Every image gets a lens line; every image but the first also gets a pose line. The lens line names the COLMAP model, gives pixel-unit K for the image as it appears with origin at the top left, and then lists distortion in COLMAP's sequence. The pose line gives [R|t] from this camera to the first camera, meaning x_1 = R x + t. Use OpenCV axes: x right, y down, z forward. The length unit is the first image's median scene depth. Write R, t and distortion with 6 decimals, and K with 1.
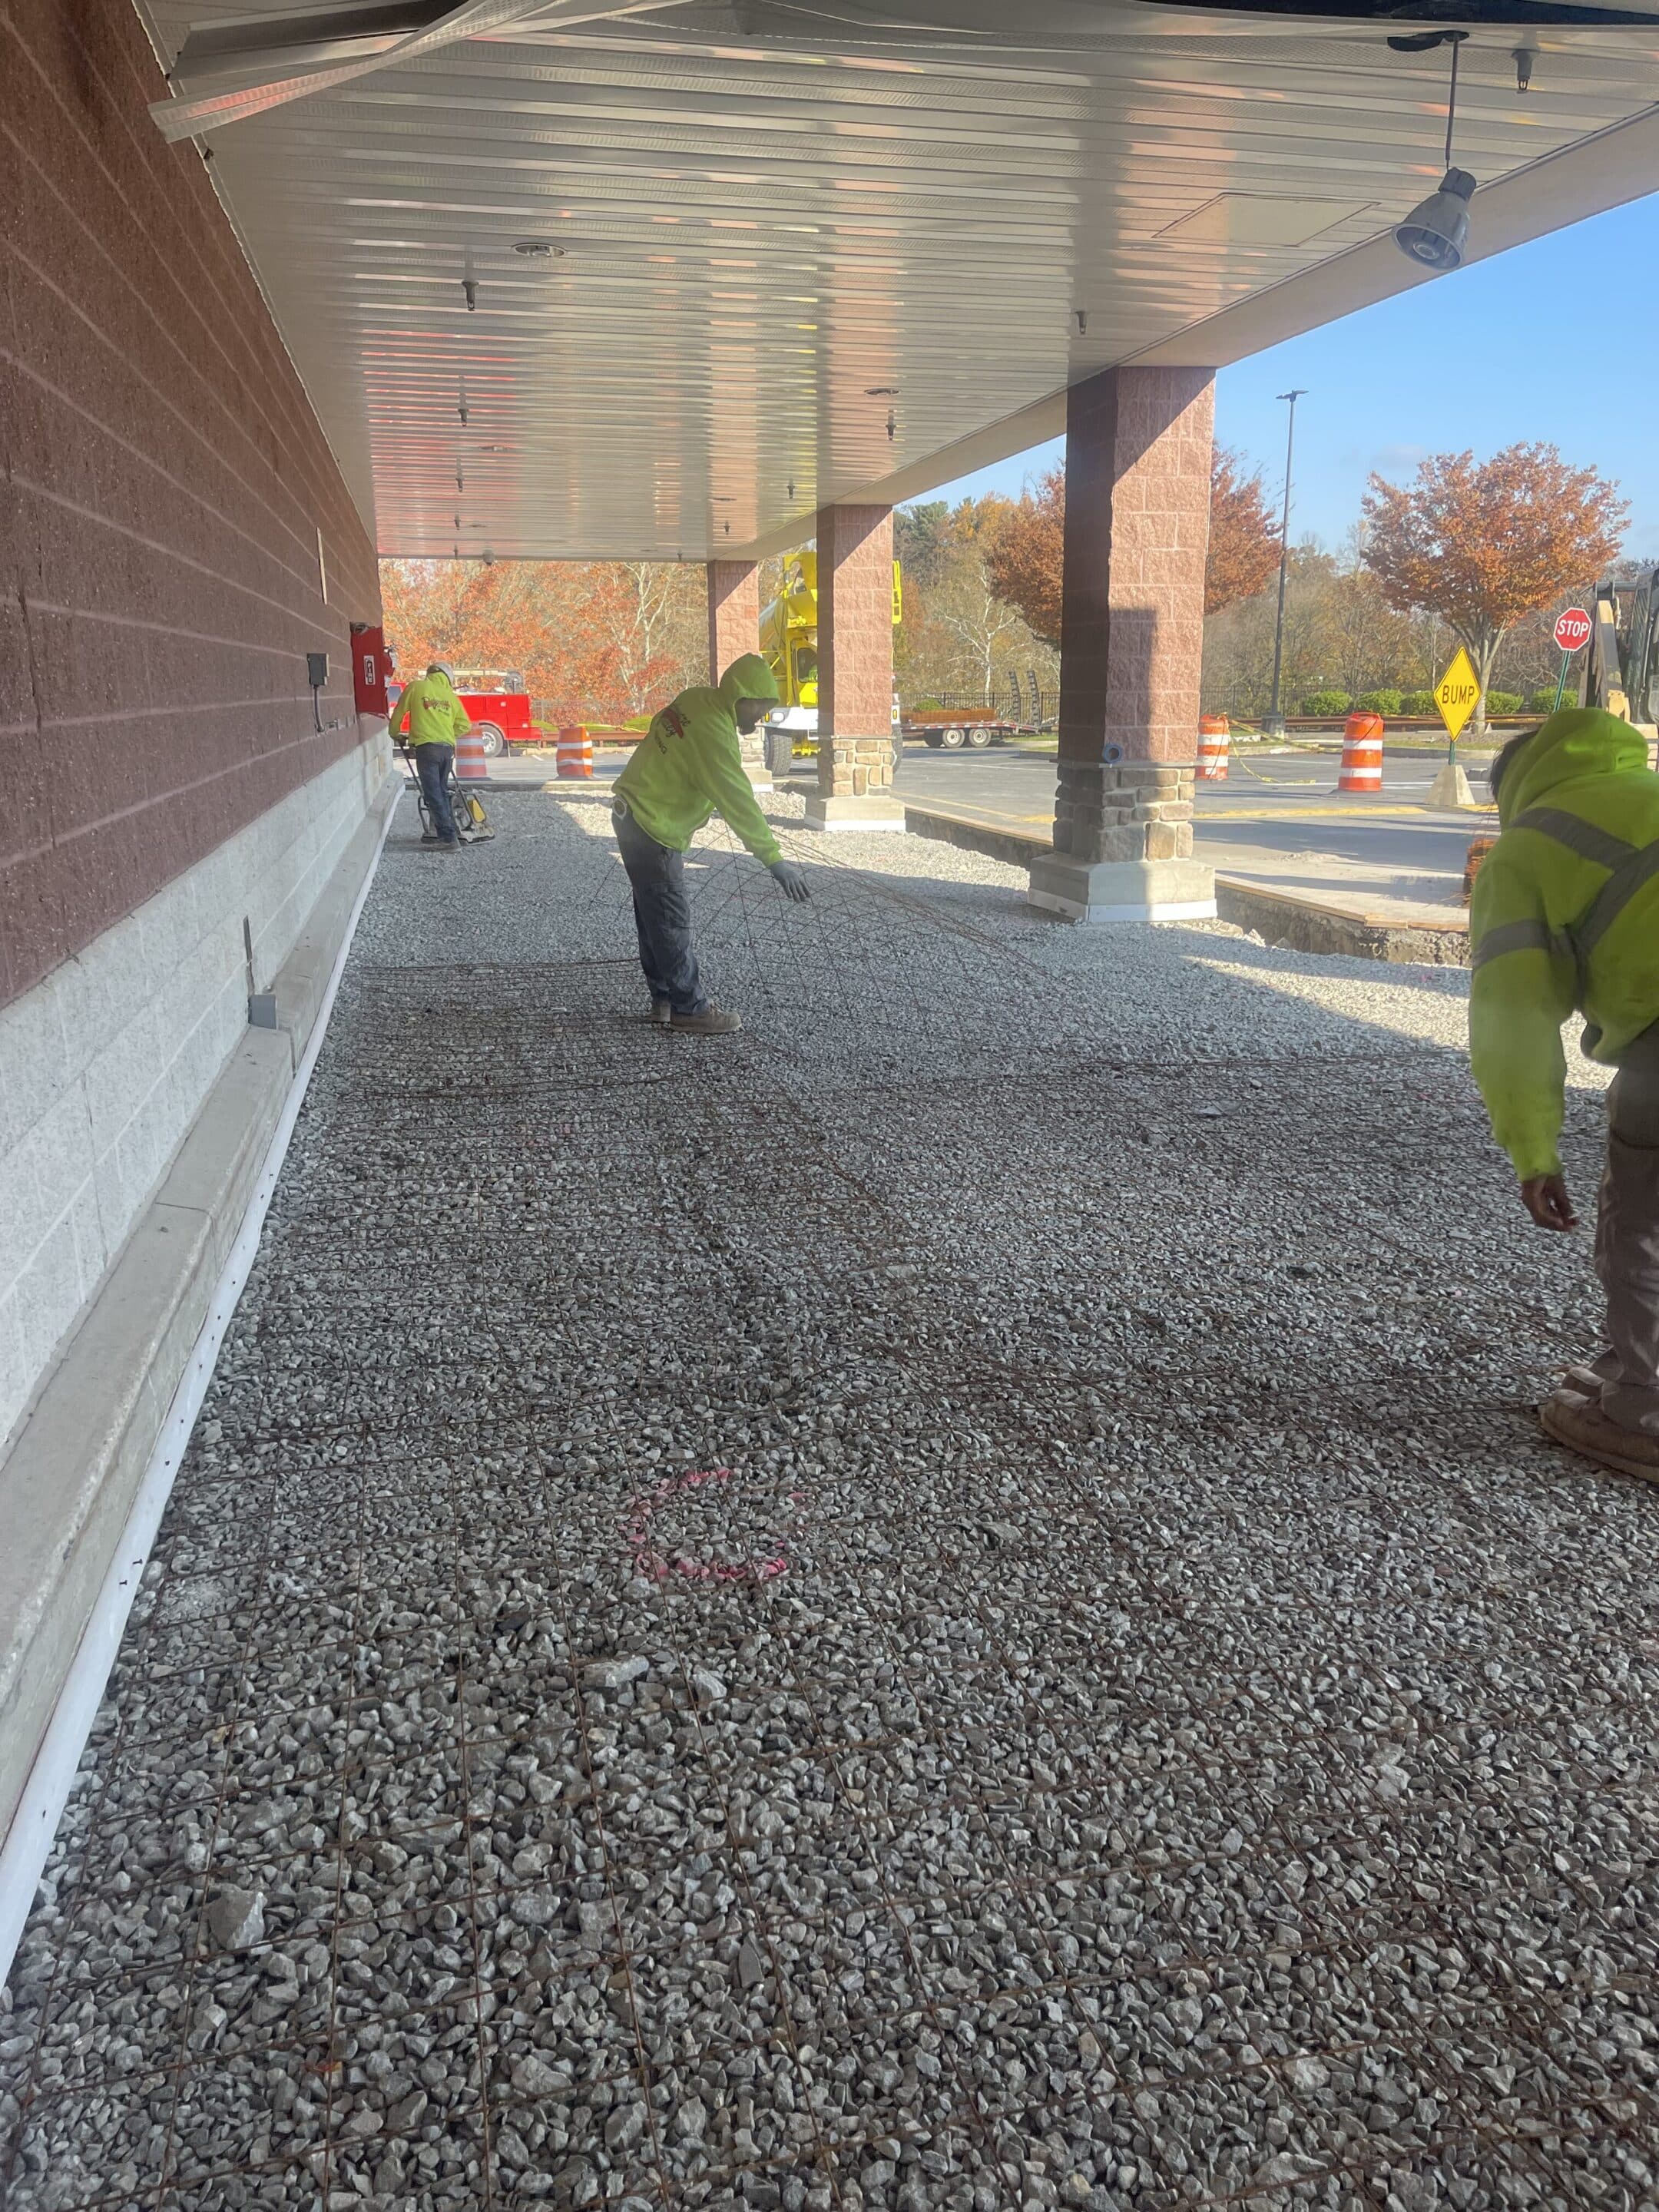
lens RADIAL K [[1703.4, 0, 842.4], [0, 1703.4, 1108.7], [0, 0, 1]] dist [-0.004983, -0.024167]
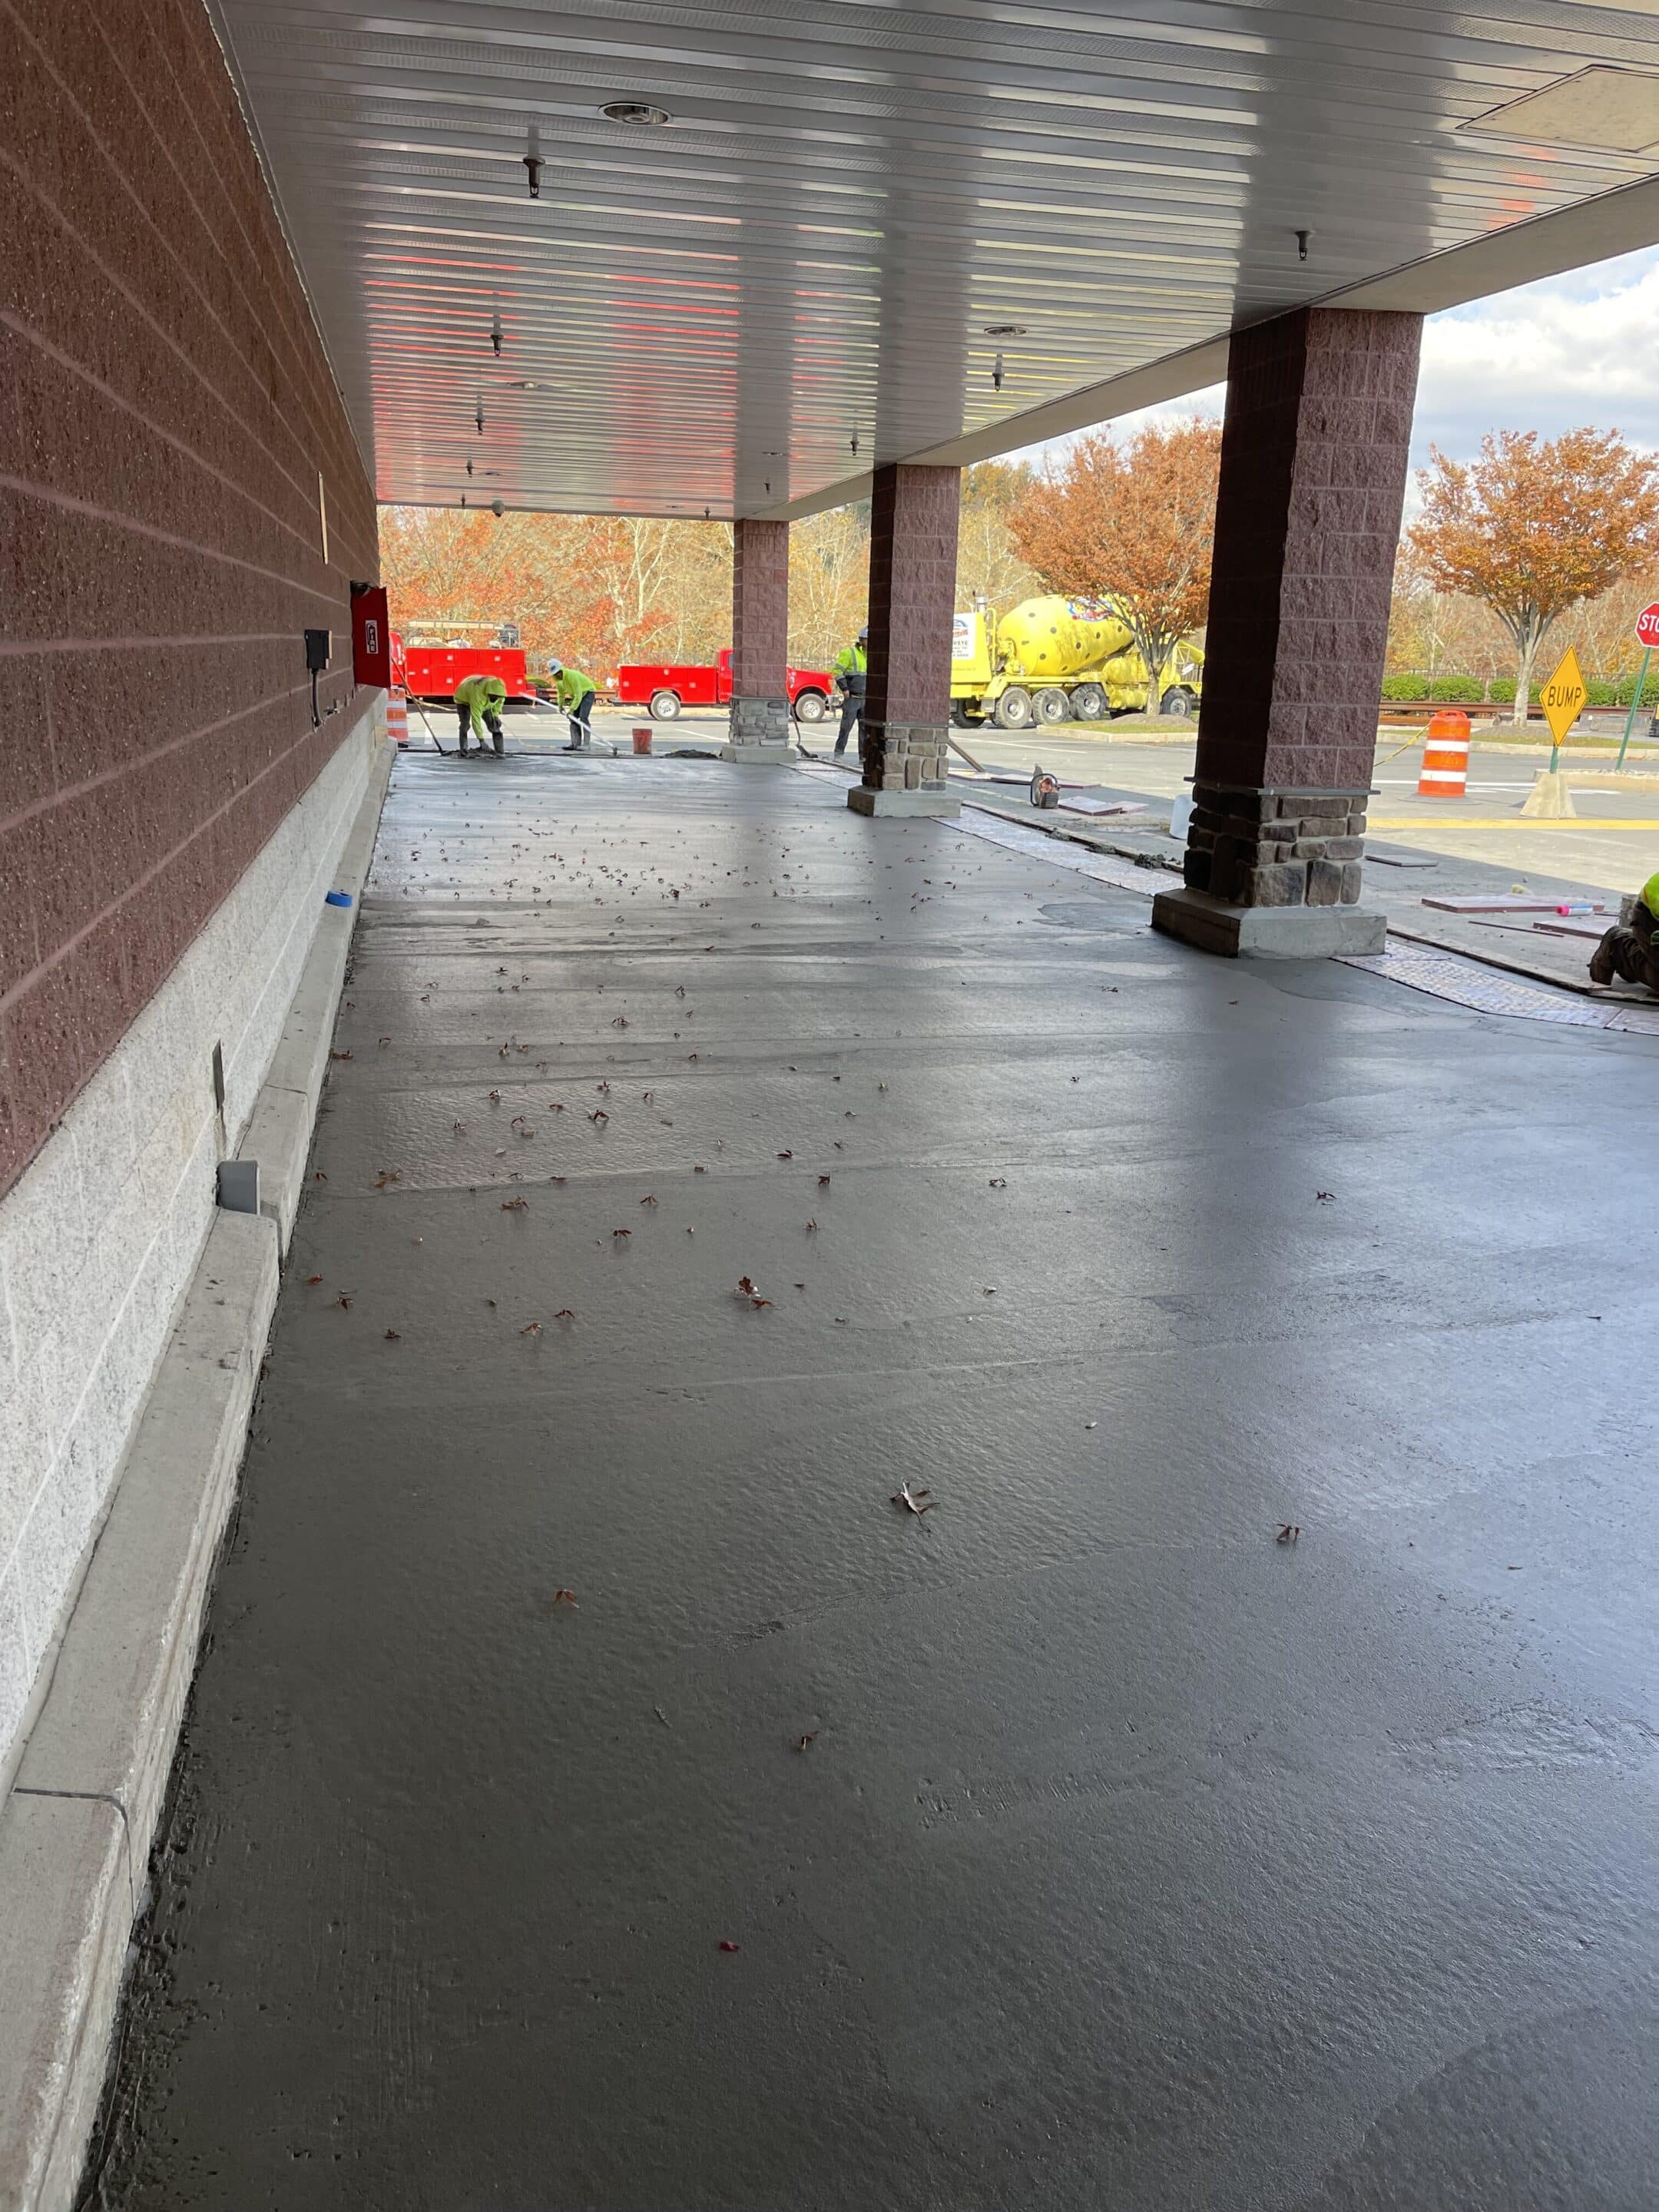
lens RADIAL K [[1703.4, 0, 817.2], [0, 1703.4, 1097.1], [0, 0, 1]] dist [-0.004983, -0.024167]
pose [[0.999461, 0.032794, 0.001392, -0.053623], [-0.032812, 0.999324, 0.016576, -0.054887], [-0.000848, -0.016613, 0.999862, 0.154458]]
